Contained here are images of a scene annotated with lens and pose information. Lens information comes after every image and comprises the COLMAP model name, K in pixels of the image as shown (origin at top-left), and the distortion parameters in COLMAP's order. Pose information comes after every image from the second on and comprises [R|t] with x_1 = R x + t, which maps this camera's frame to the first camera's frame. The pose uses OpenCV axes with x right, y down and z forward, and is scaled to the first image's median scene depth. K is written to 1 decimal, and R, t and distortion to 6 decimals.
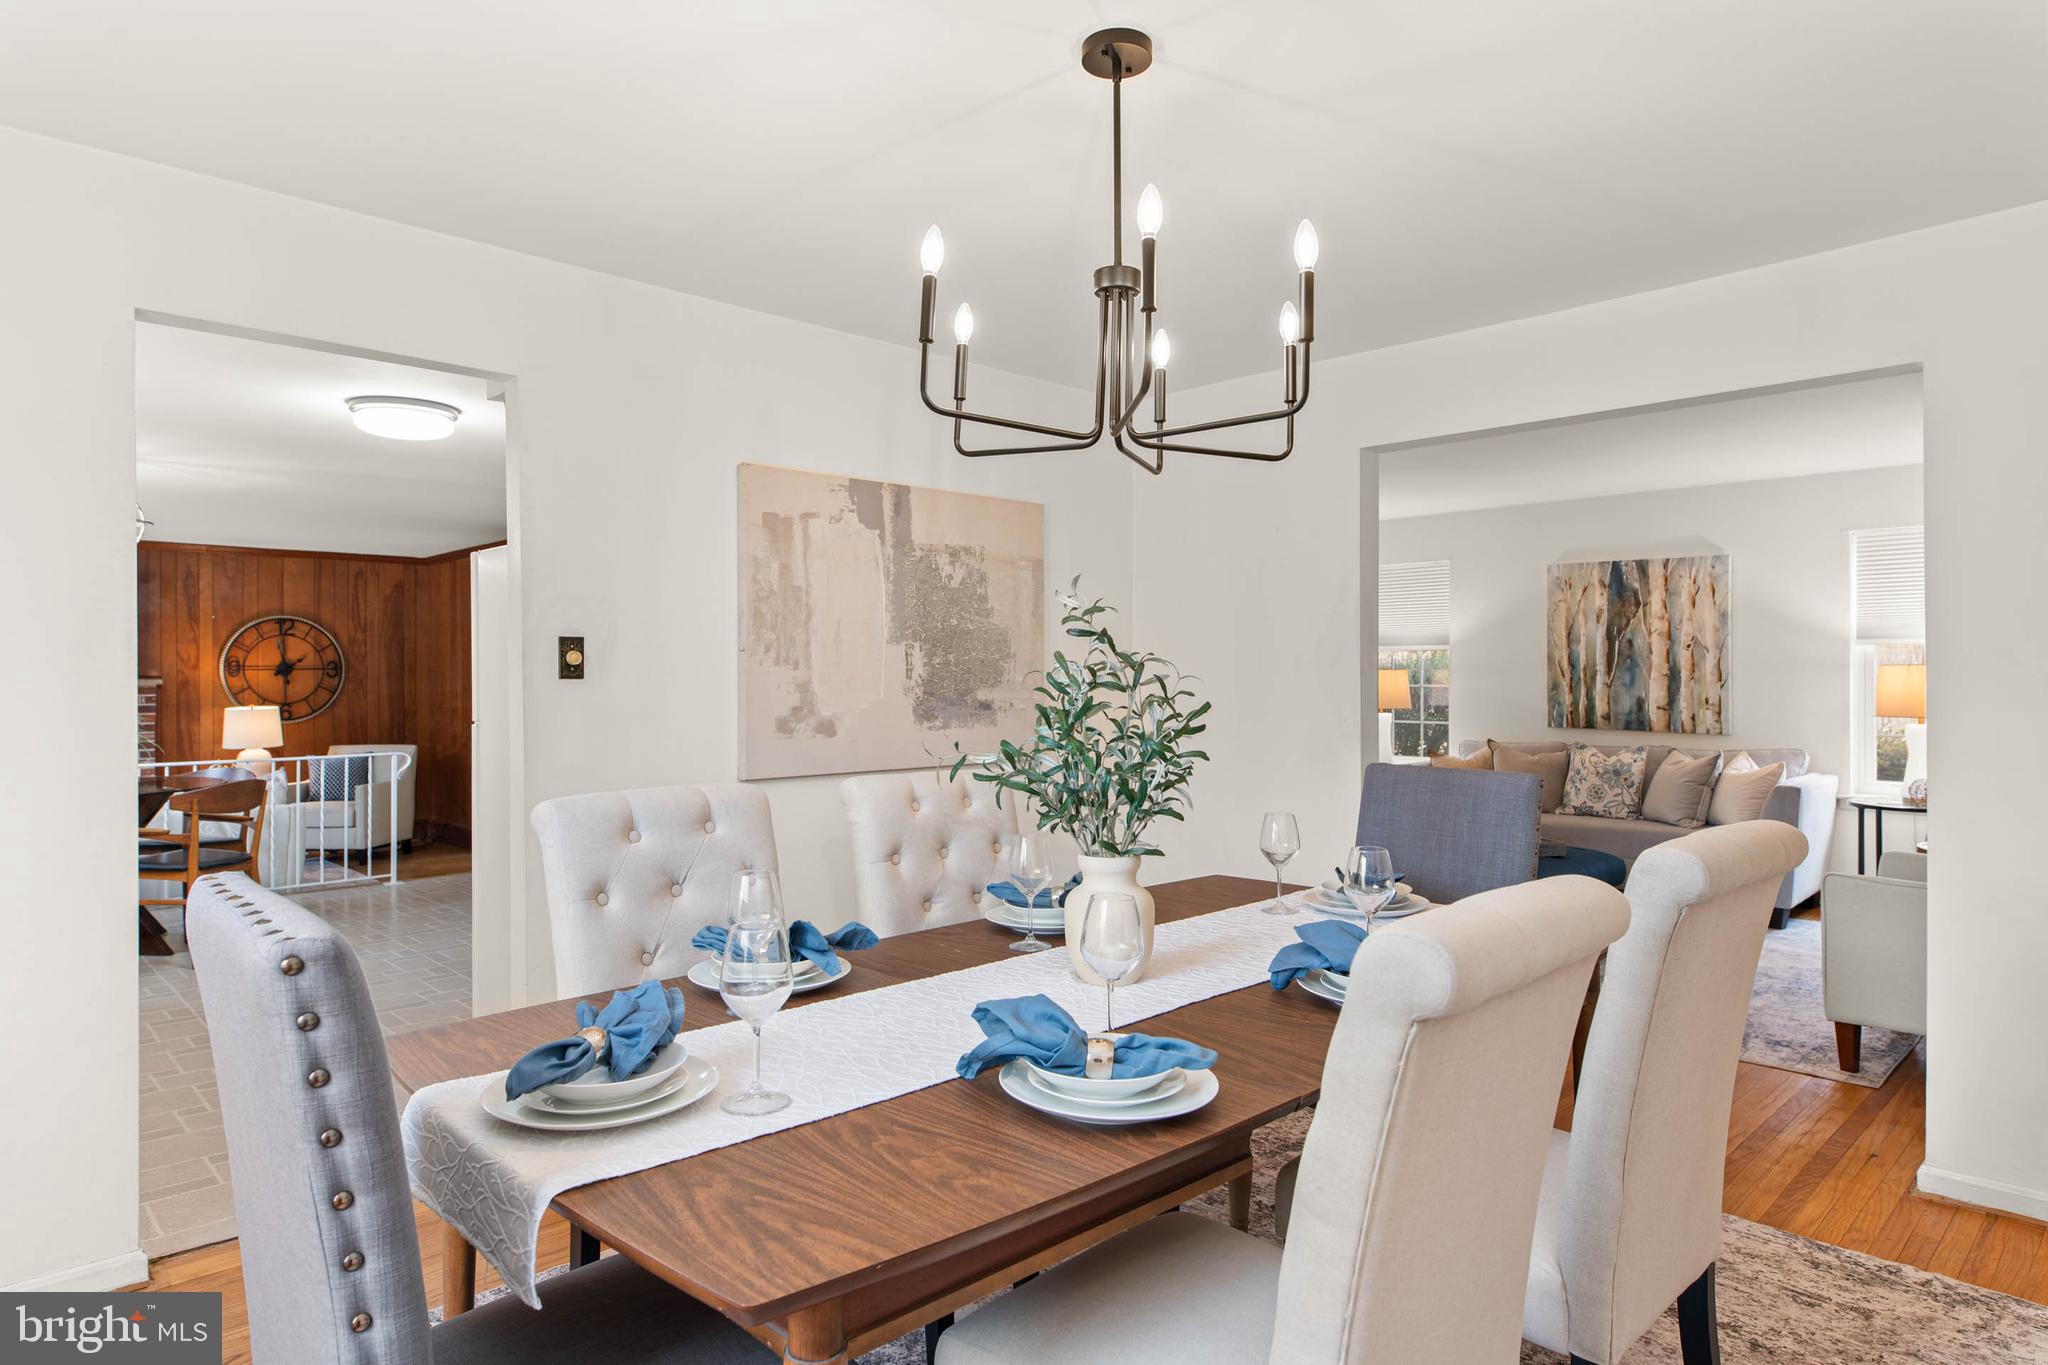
lens RADIAL K [[1174.1, 0, 1023.1], [0, 1174.1, 684.2], [0, 0, 1]] dist [0.000351, -0.001032]
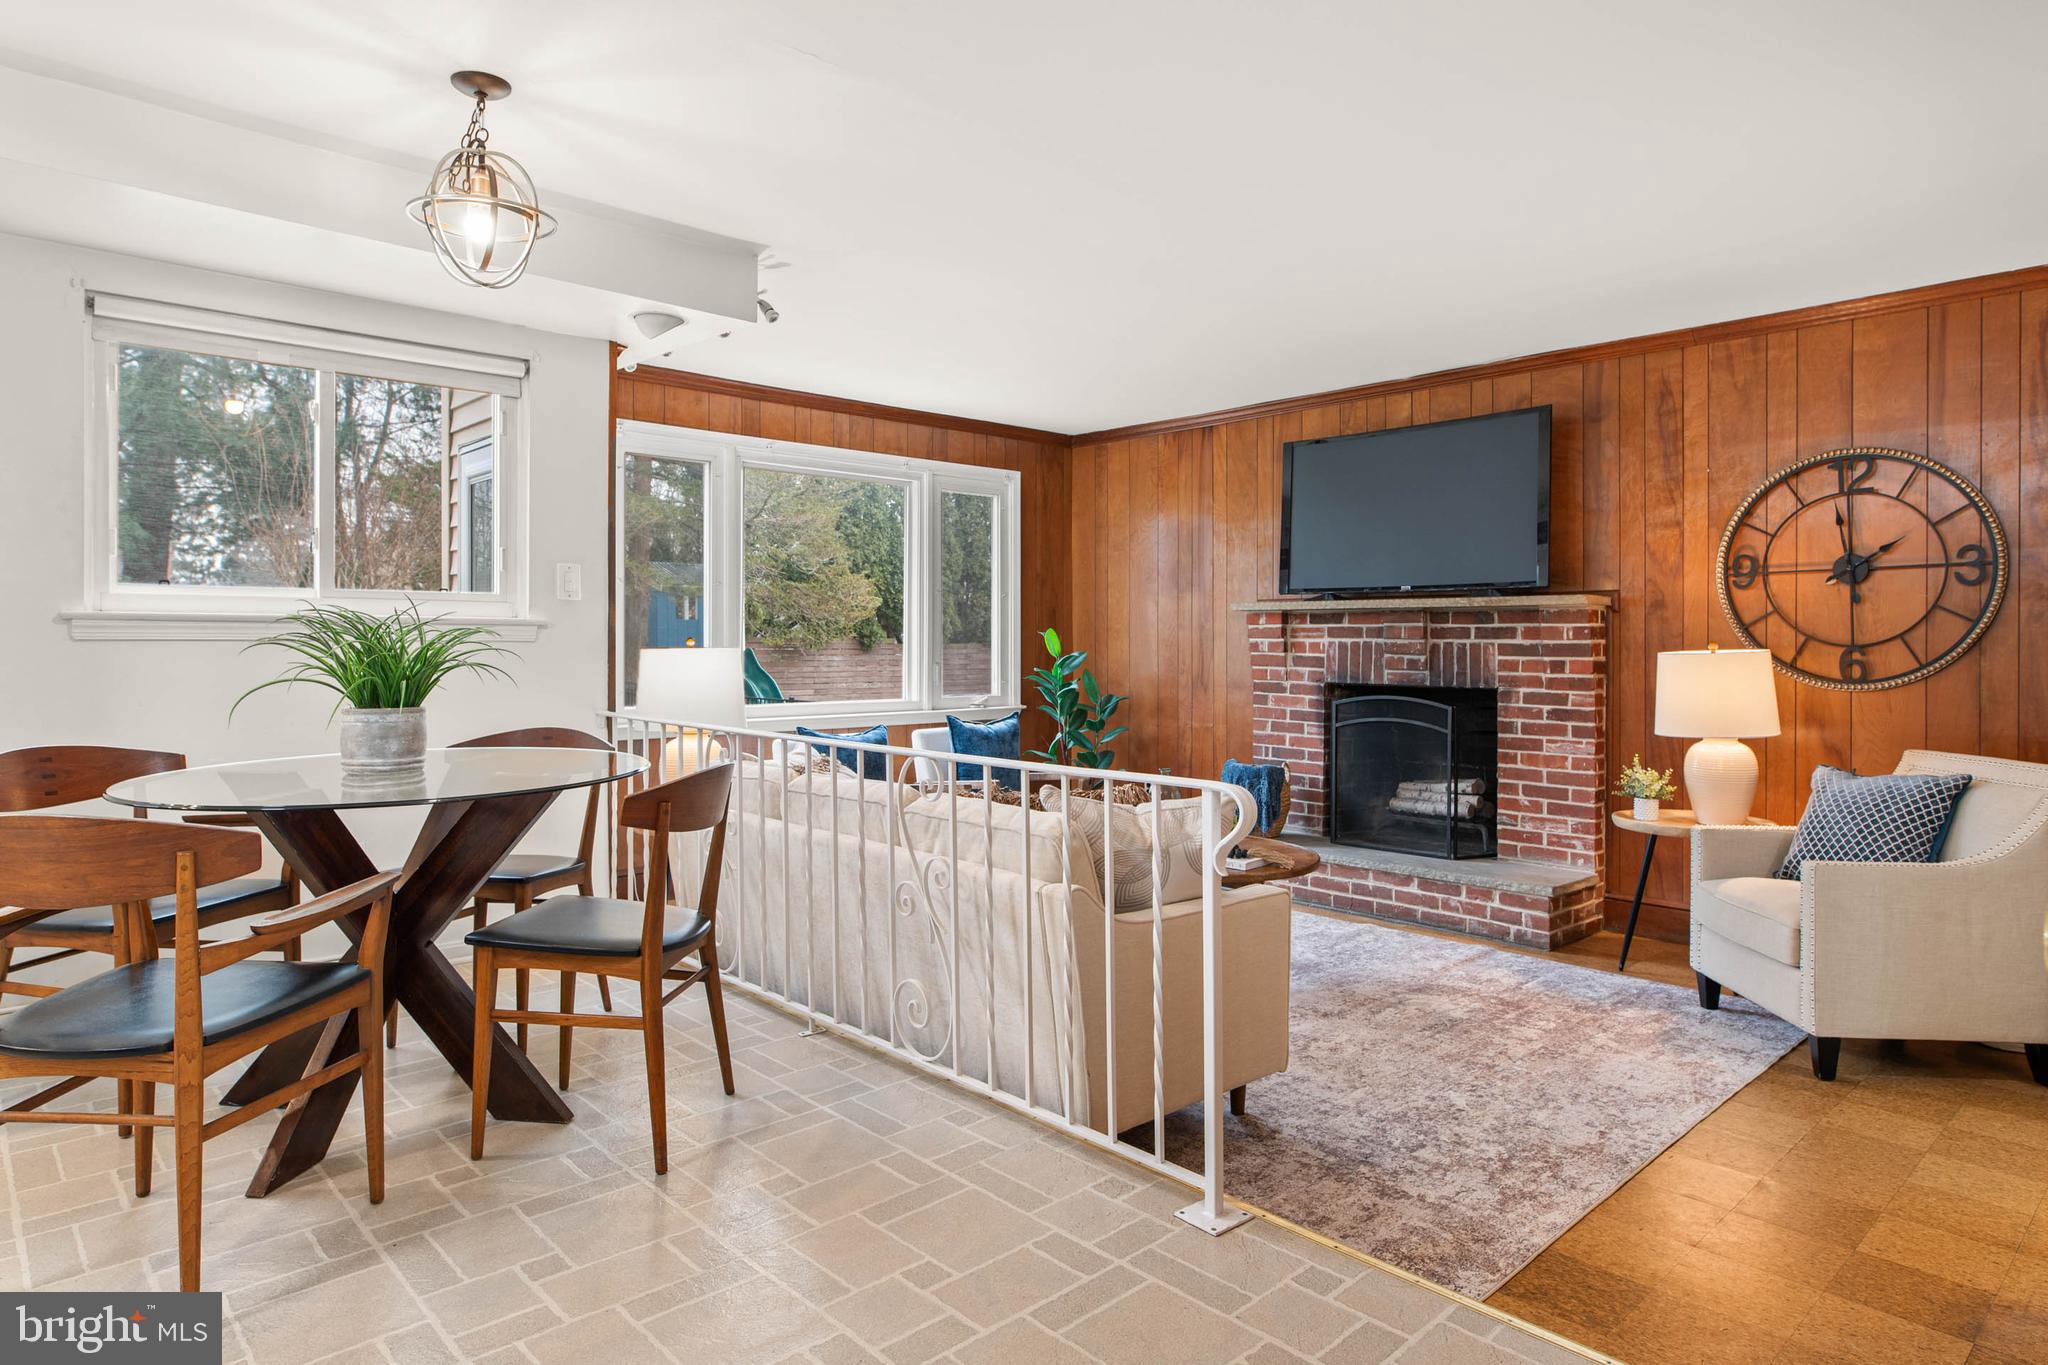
lens RADIAL K [[1192.9, 0, 1021.9], [0, 1192.9, 641.1], [0, 0, 1]] dist [0.000238, -0.000003]
pose [[-0.021796, 0.003702, -0.999756, -0.170828], [-0.008828, 0.999953, 0.003895, 0.016059], [0.999723, 0.008911, -0.021763, 0.711697]]
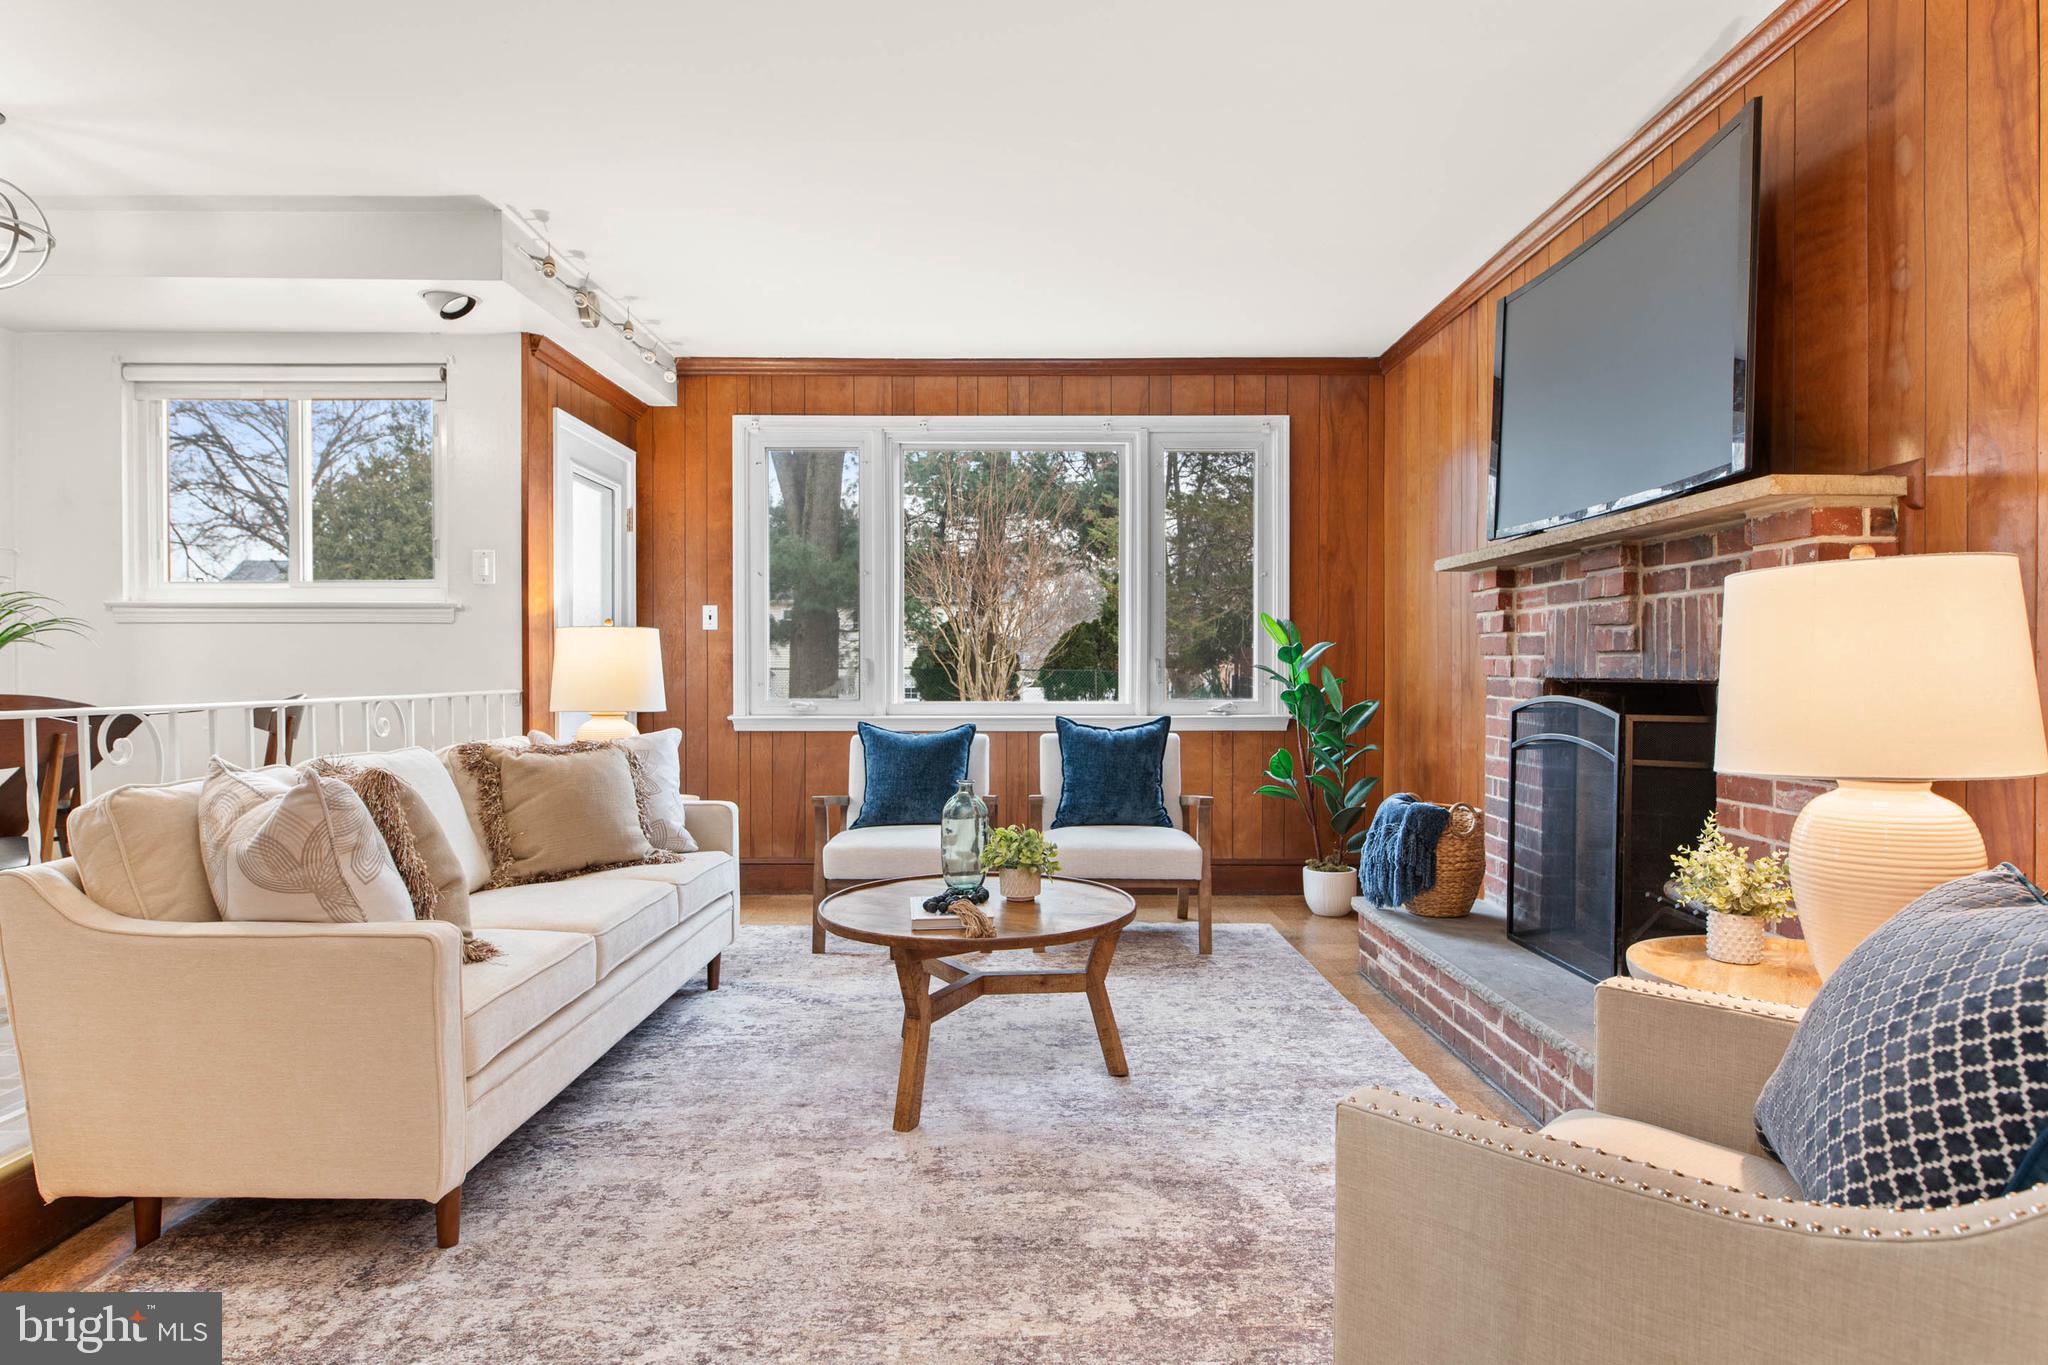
lens RADIAL K [[1174.1, 0, 1023.1], [0, 1174.1, 684.2], [0, 0, 1]] dist [0.000351, -0.001032]
pose [[-0.688466, 0.011718, -0.725174, -0.412168], [-0.001499, 0.999844, 0.017579, 0.034538], [0.725267, 0.013190, -0.688341, 0.998330]]
